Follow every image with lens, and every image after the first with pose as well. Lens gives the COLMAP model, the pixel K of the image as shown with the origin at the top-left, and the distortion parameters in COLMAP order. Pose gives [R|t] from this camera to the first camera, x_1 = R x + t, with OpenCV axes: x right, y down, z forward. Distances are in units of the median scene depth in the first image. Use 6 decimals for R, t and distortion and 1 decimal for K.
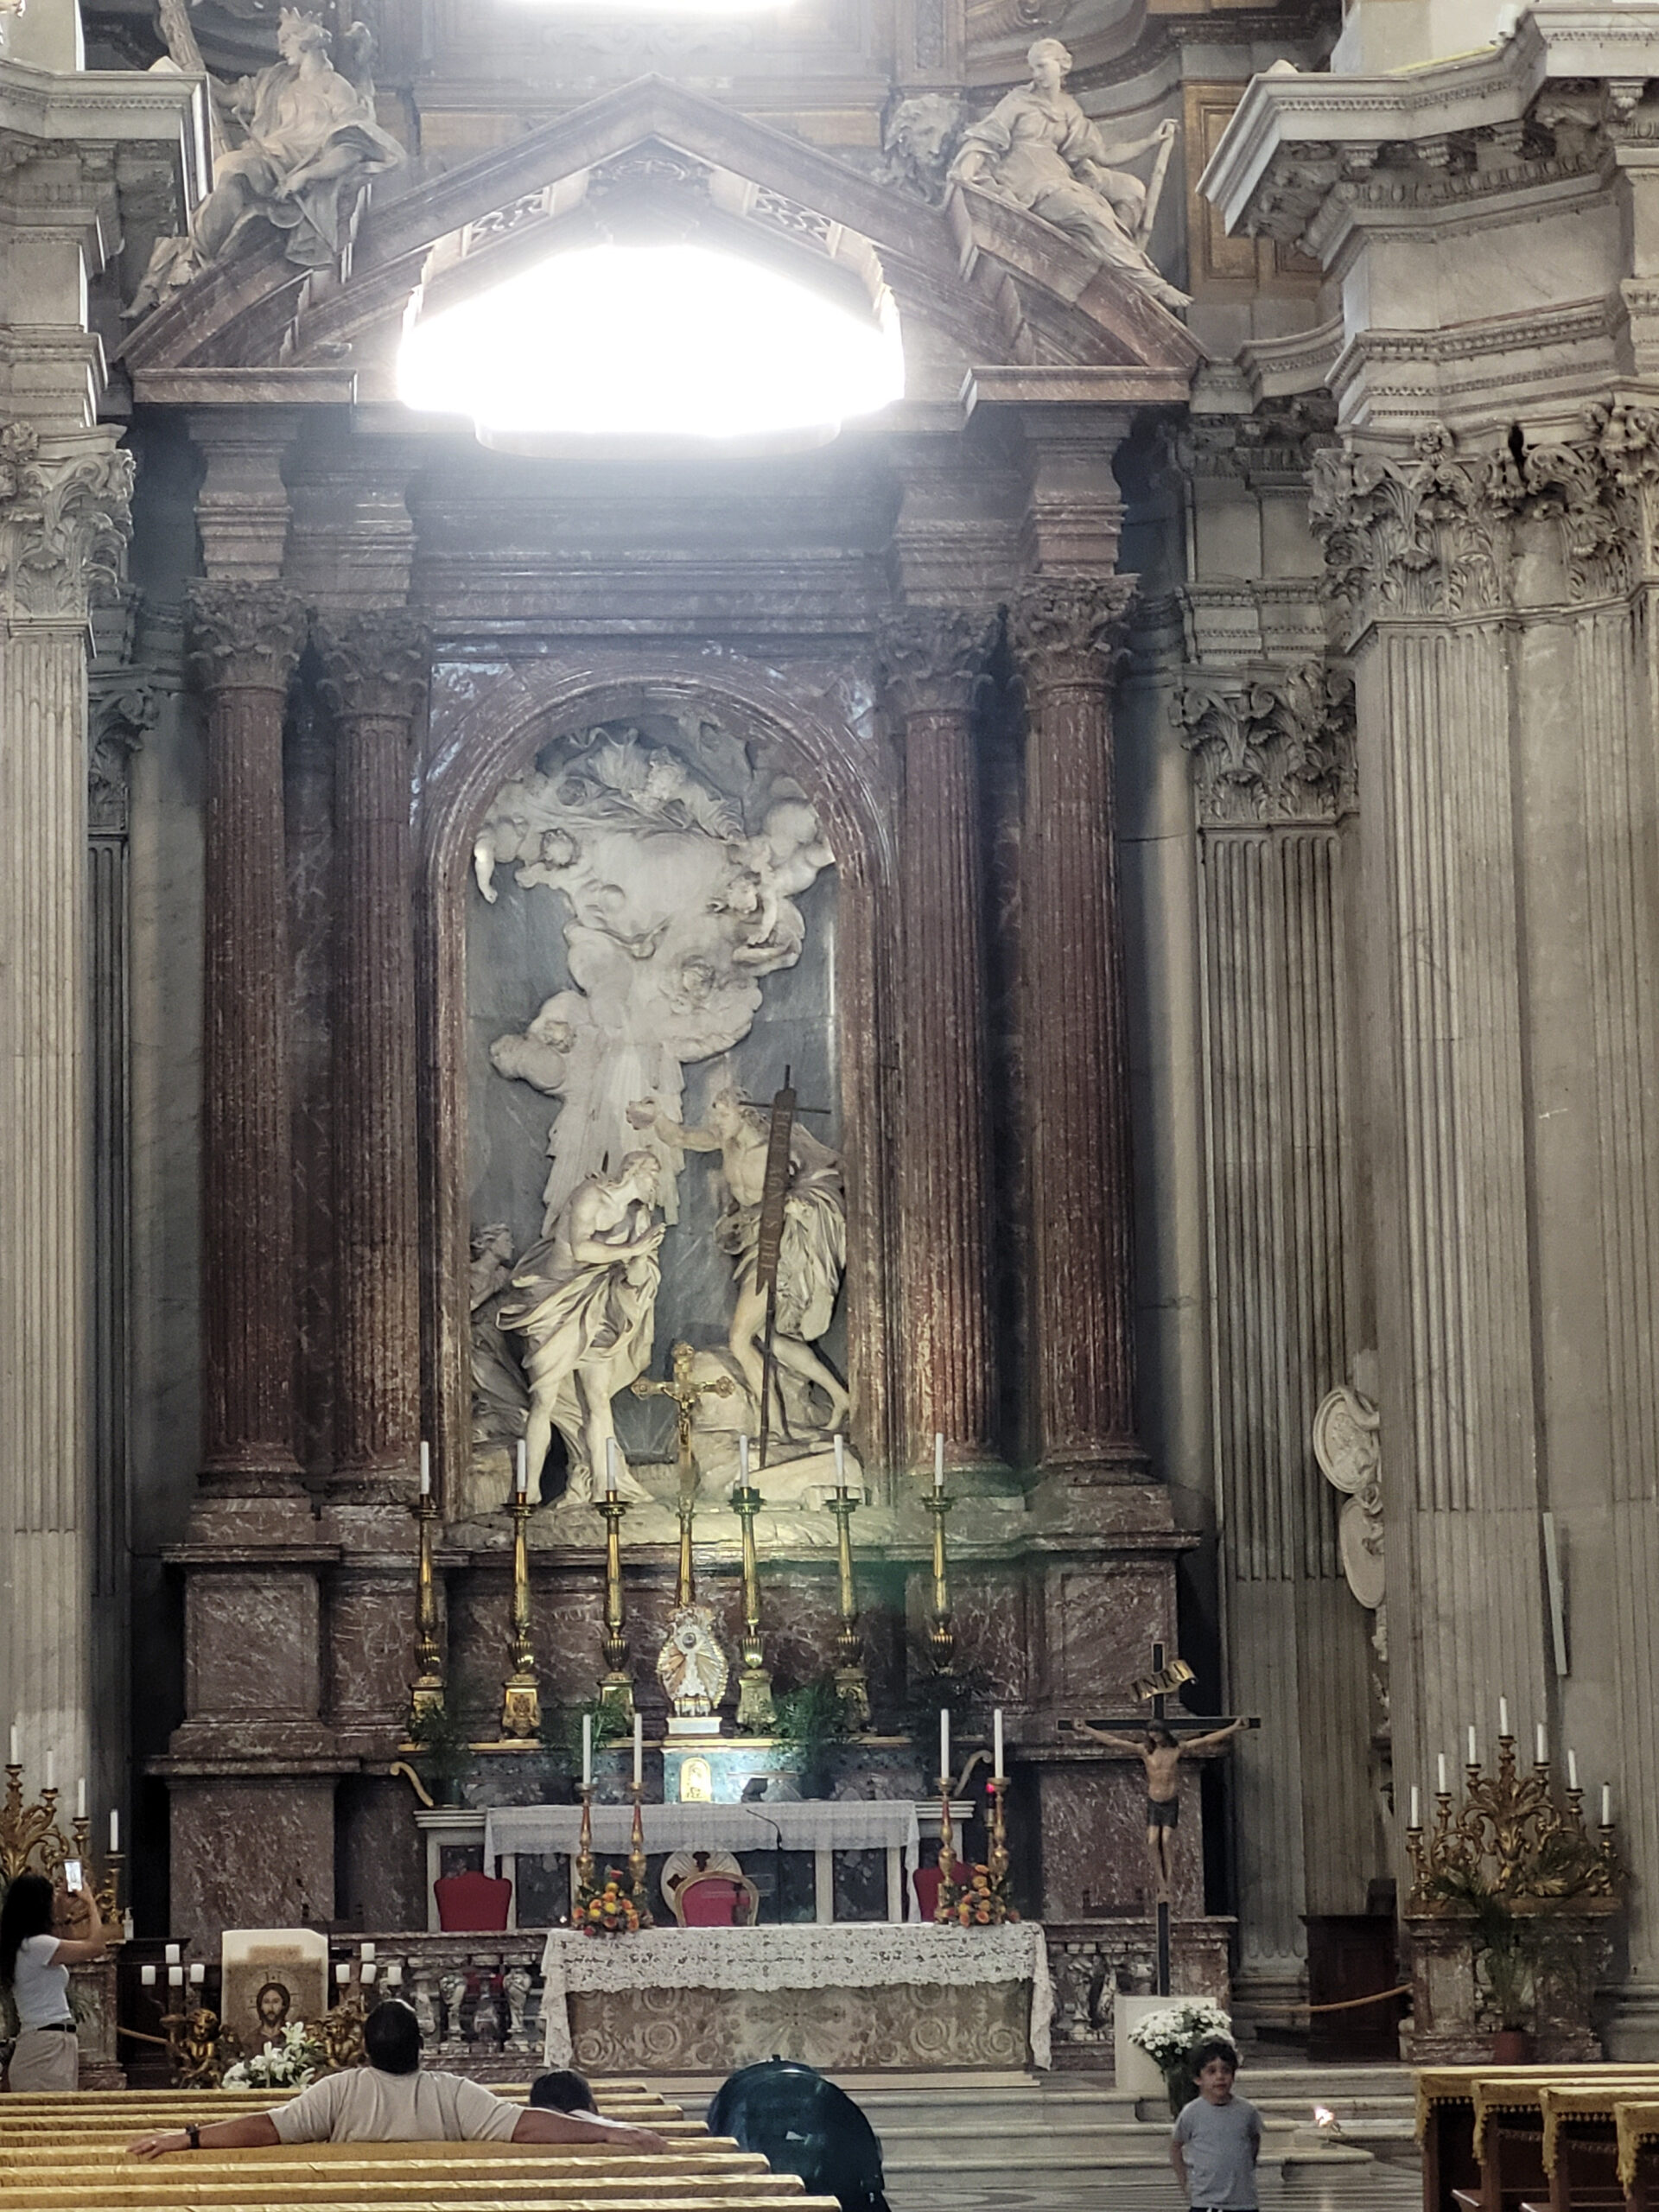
lens RADIAL K [[6022.3, 0, 733.0], [0, 6022.3, 985.2], [0, 0, 1]] dist [0.019247, 0.000000]
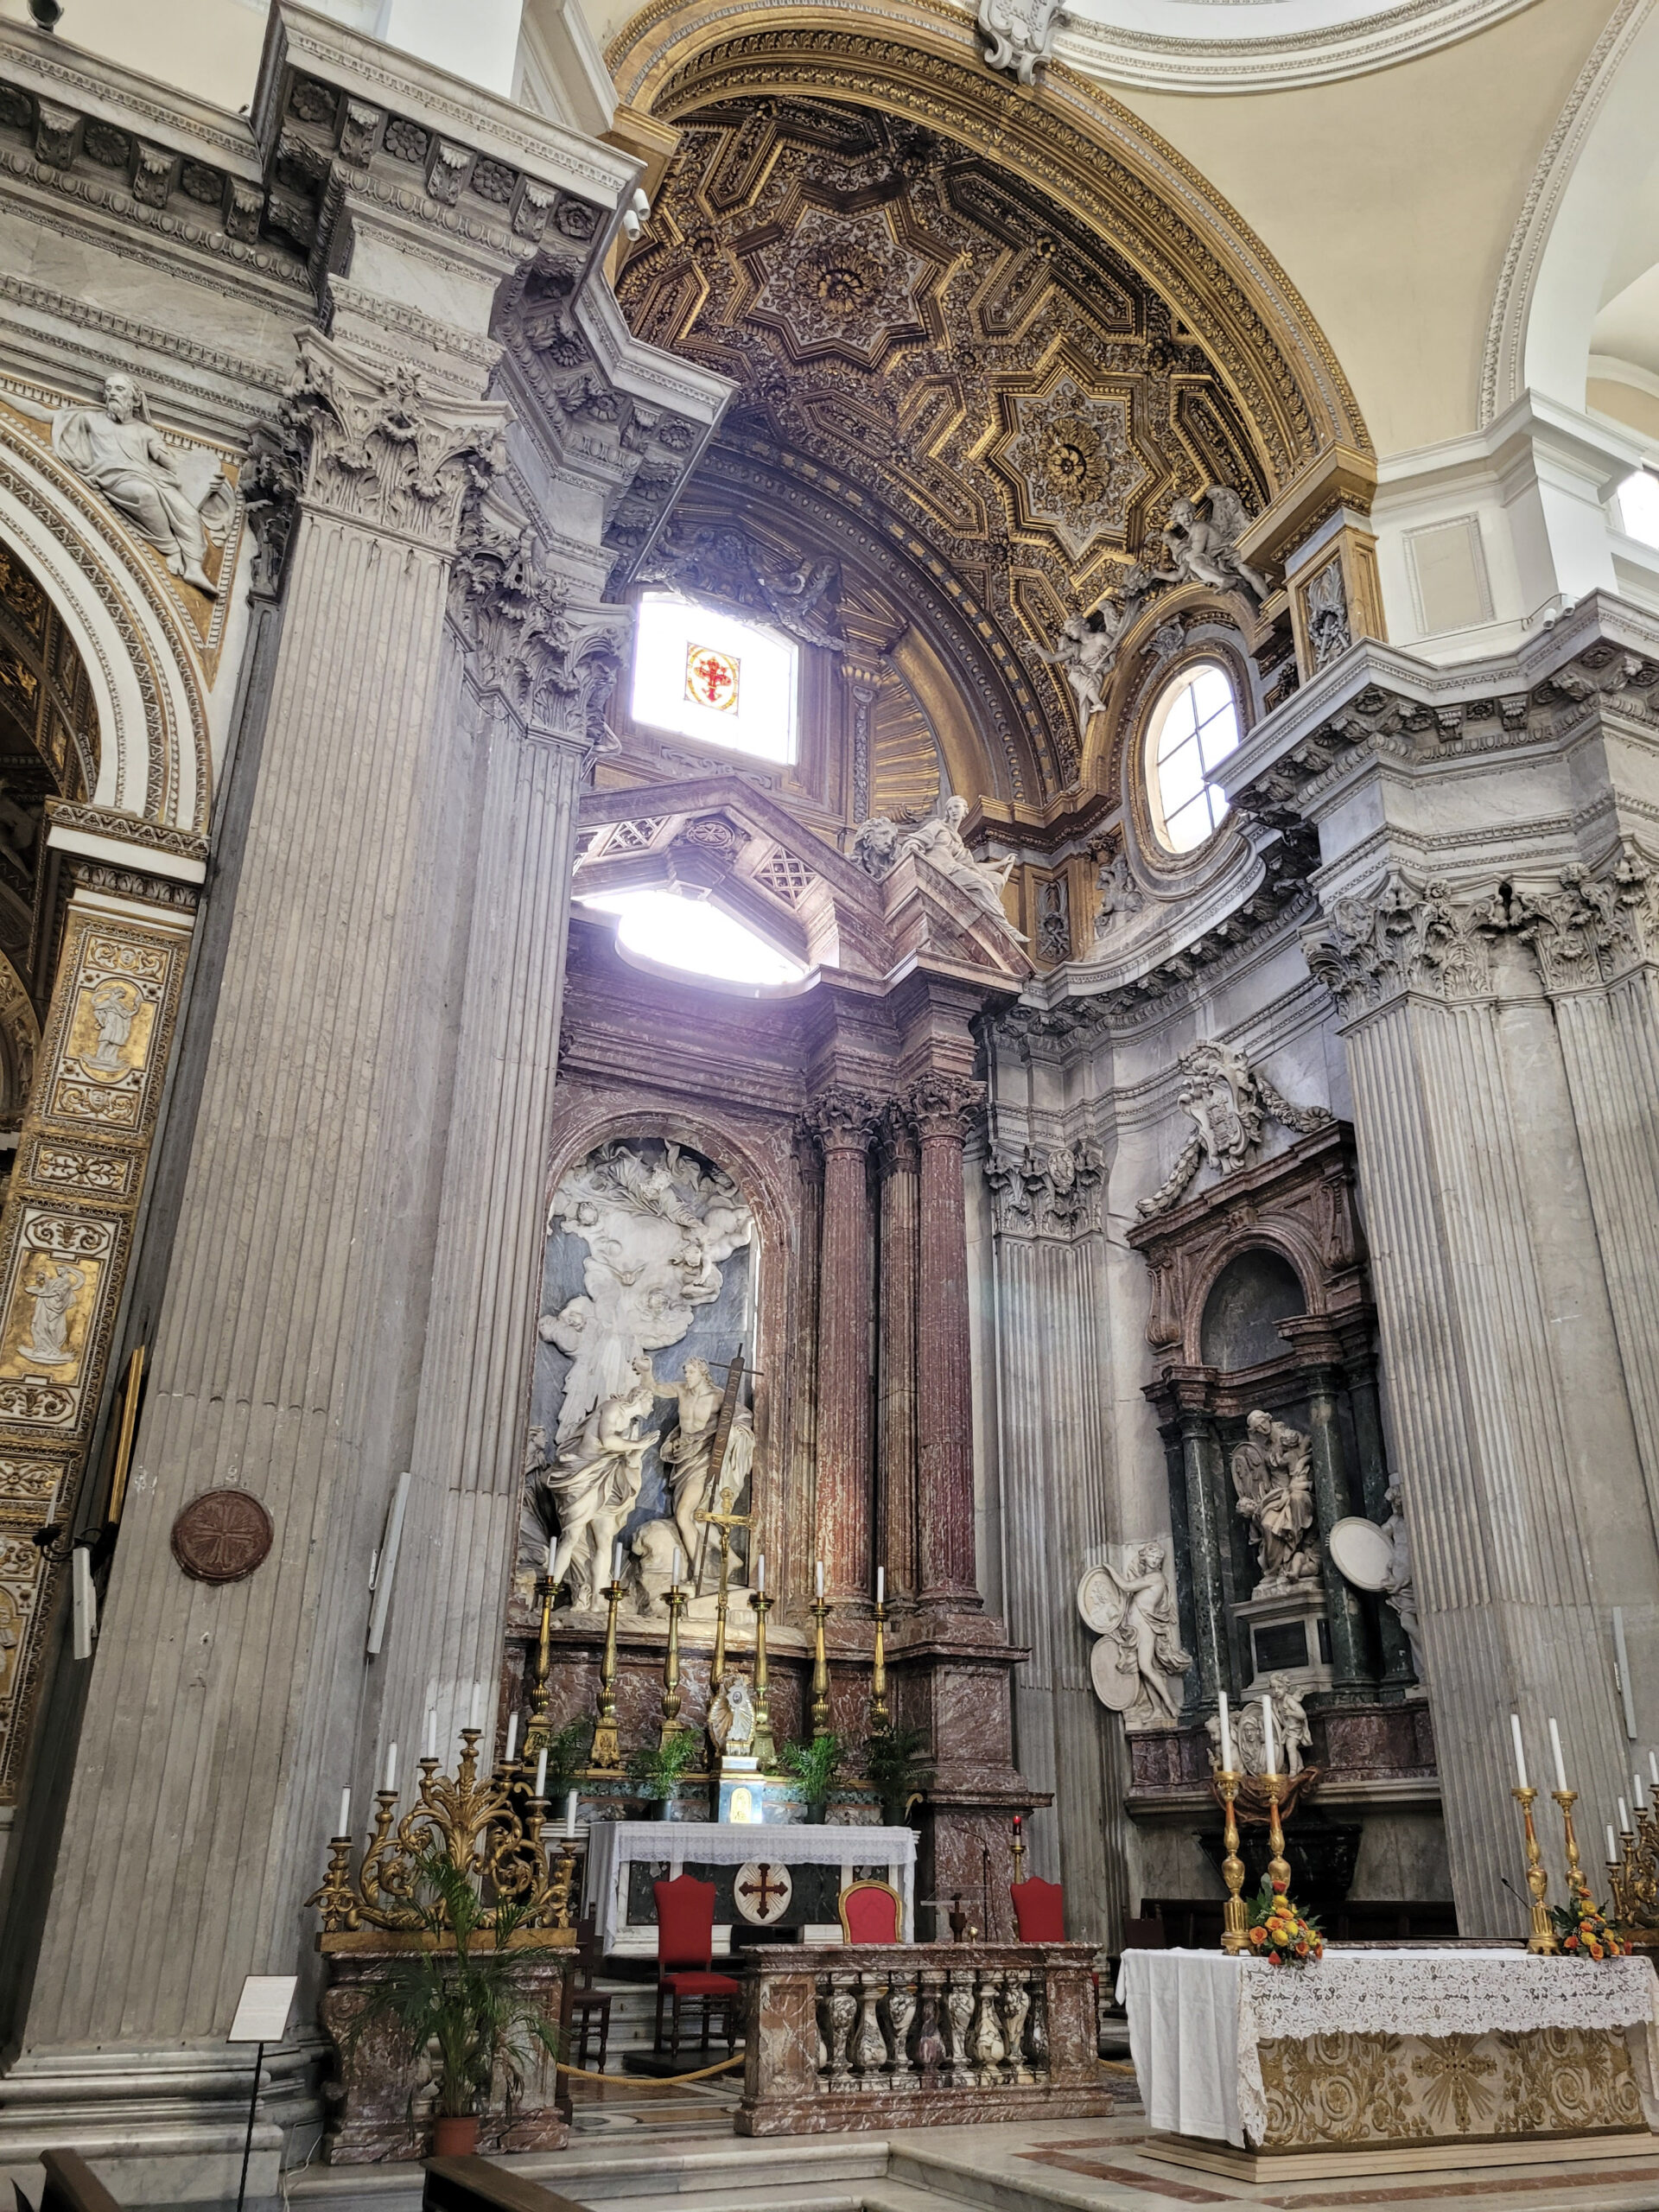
lens RADIAL K [[1676.6, 0, 861.6], [0, 1676.6, 1137.1], [0, 0, 1]] dist [0.059830, -0.049518]
pose [[0.918294, 0.183084, 0.351023, -0.140390], [-0.082312, 0.955562, -0.283064, 0.092092], [-0.387249, 0.231043, 0.892557, 0.605085]]
